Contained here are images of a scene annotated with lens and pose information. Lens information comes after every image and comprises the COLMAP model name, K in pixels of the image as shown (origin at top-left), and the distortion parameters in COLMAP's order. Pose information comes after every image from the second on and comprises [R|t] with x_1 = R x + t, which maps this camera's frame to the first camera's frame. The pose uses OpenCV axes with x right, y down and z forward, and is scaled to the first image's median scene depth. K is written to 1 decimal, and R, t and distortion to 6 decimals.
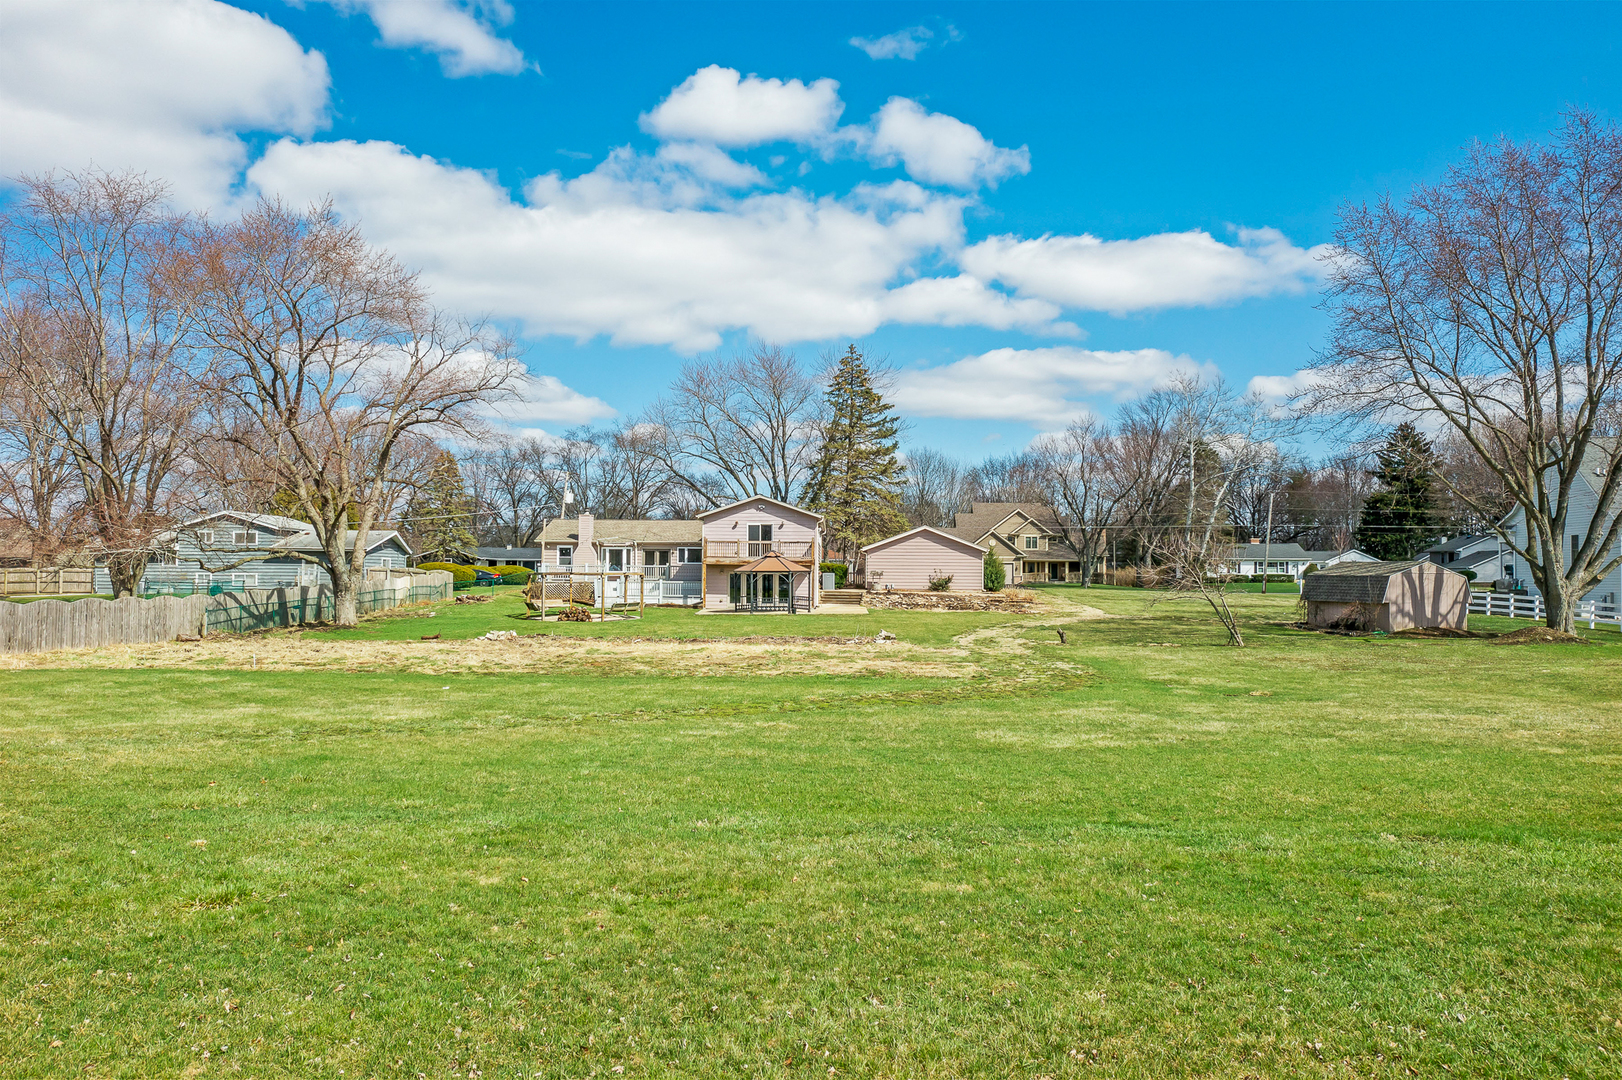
lens RADIAL K [[1253.6, 0, 840.4], [0, 1253.6, 540.7], [0, 0, 1]] dist [-0.013236, 0.001241]
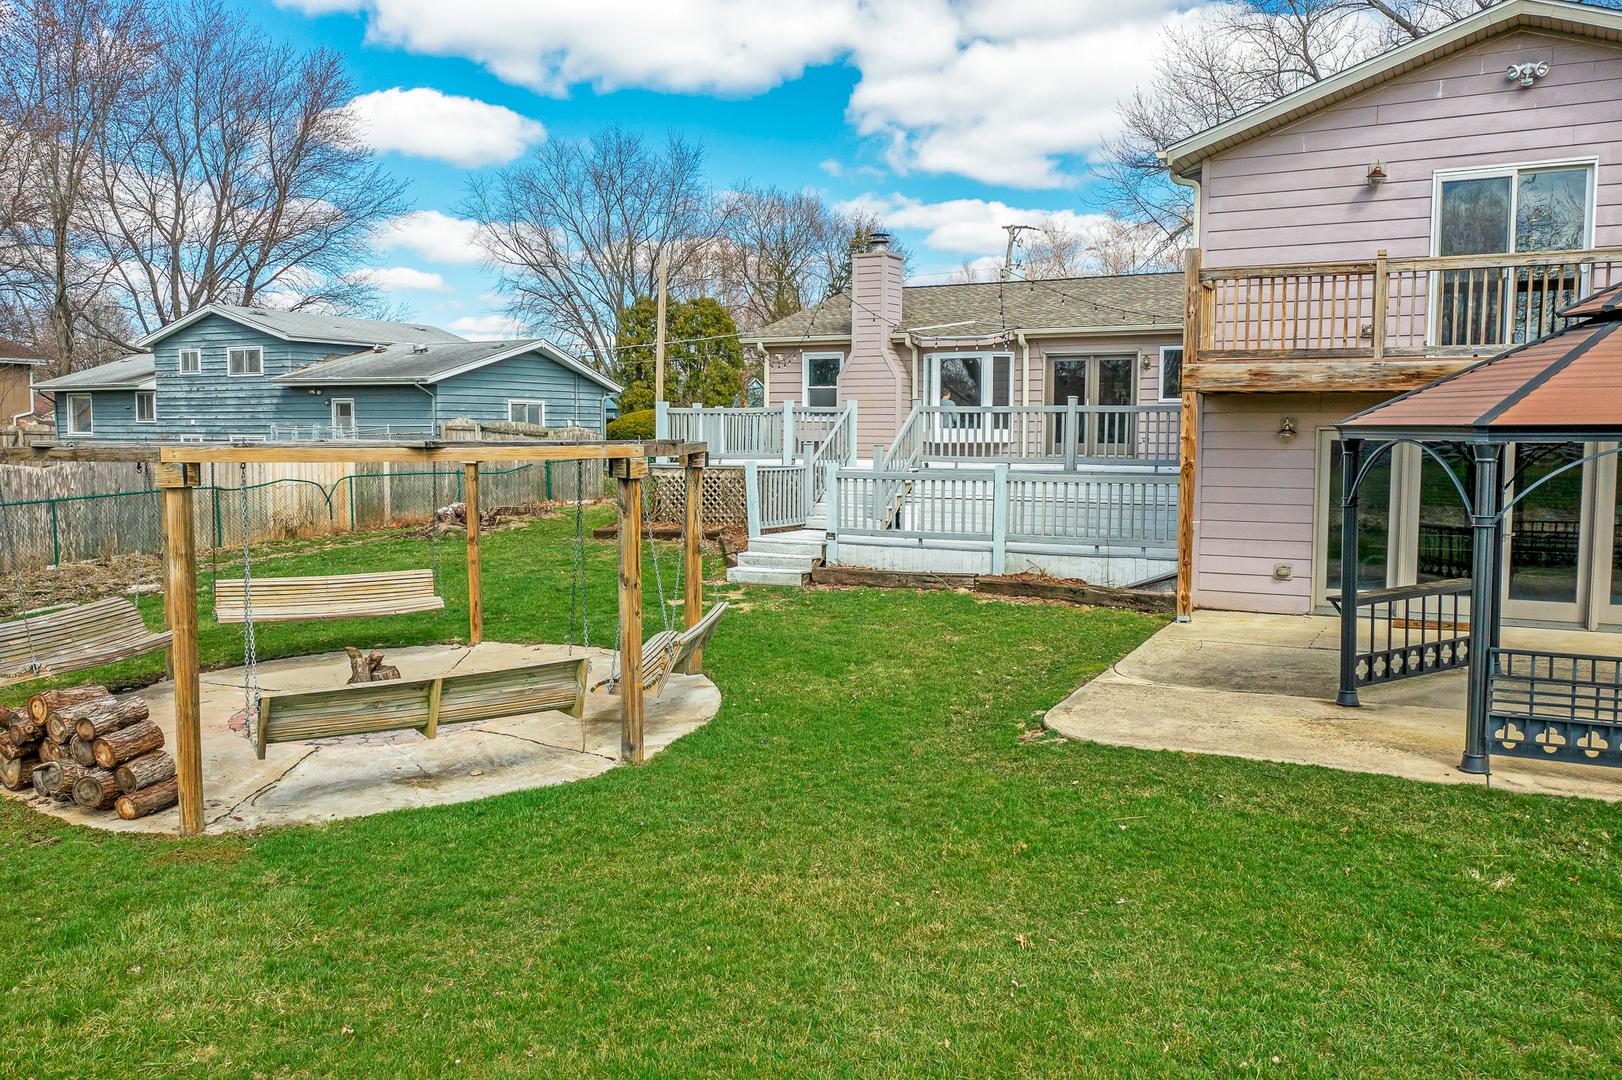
lens RADIAL K [[1286.1, 0, 811.0], [0, 1286.1, 540.0], [0, 0, 1]] dist [-0.013243, 0.004322]
pose [[0.877623, 0.038946, -0.477766, -0.062999], [0.013551, 0.994280, 0.105944, 0.019544], [0.479159, -0.099453, 0.872075, 0.787009]]
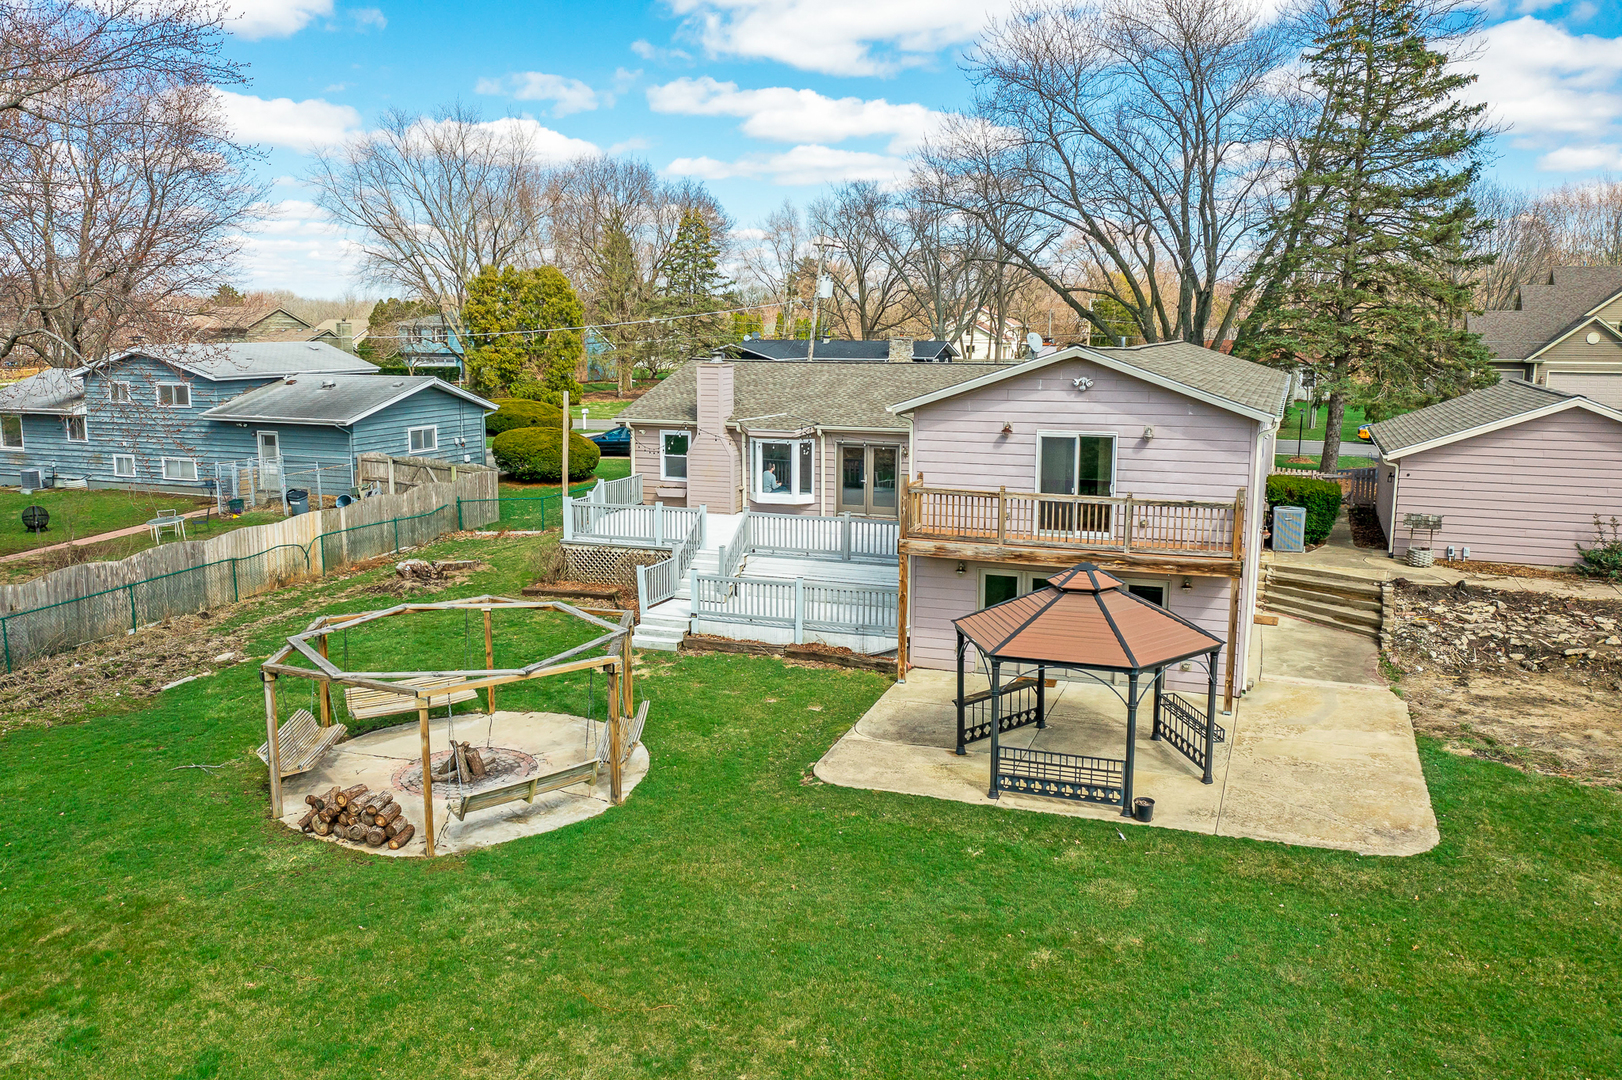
lens RADIAL K [[1286.1, 0, 811.0], [0, 1286.1, 540.0], [0, 0, 1]] dist [-0.013243, 0.004322]
pose [[0.934338, 0.057764, -0.351677, -0.008585], [0.010968, 0.981649, 0.190379, -0.051714], [0.356221, -0.181736, 0.916558, 0.663179]]
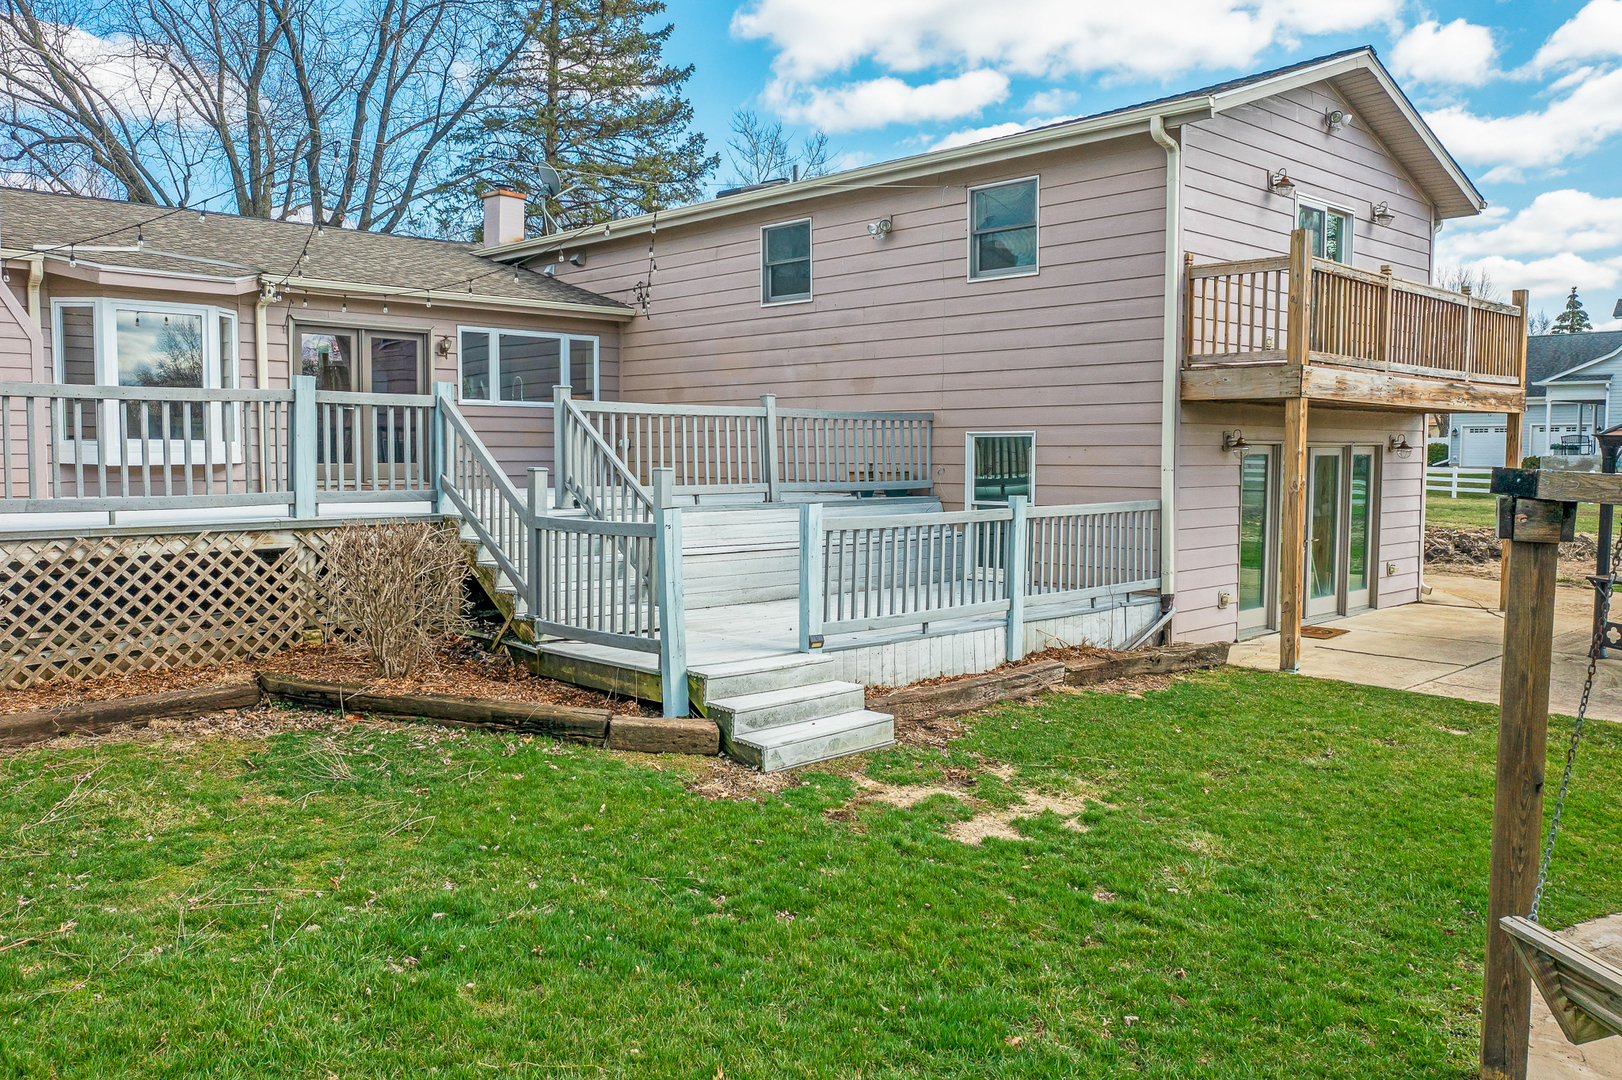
lens RADIAL K [[1291.1, 0, 811.0], [0, 1291.1, 540.0], [0, 0, 1]] dist [-0.006055, 0.003685]
pose [[0.726732, -0.052603, 0.684904, -0.269256], [-0.015595, 0.995543, 0.093009, 0.022502], [-0.686744, -0.078274, 0.722672, 0.909612]]
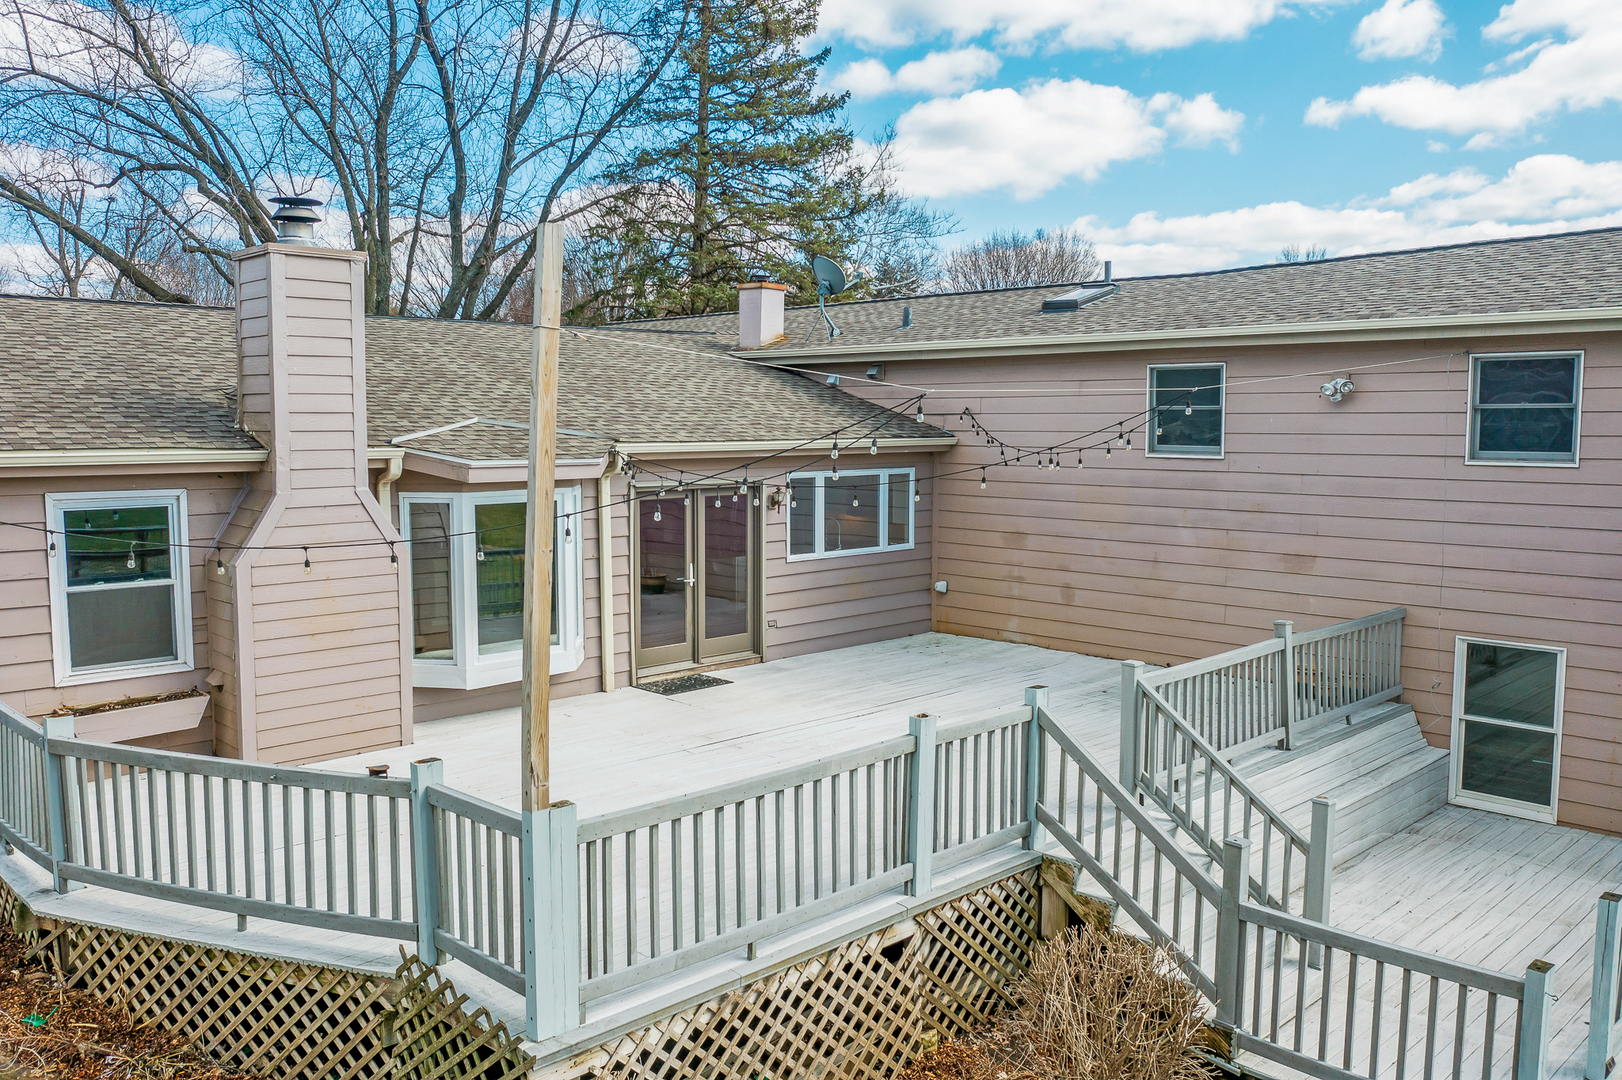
lens RADIAL K [[1286.1, 0, 811.0], [0, 1286.1, 540.0], [0, 0, 1]] dist [-0.013243, 0.004322]
pose [[0.717680, -0.075212, 0.692300, -0.293687], [-0.013810, 0.992418, 0.122133, -0.009442], [-0.696236, -0.097213, 0.711200, 0.981090]]
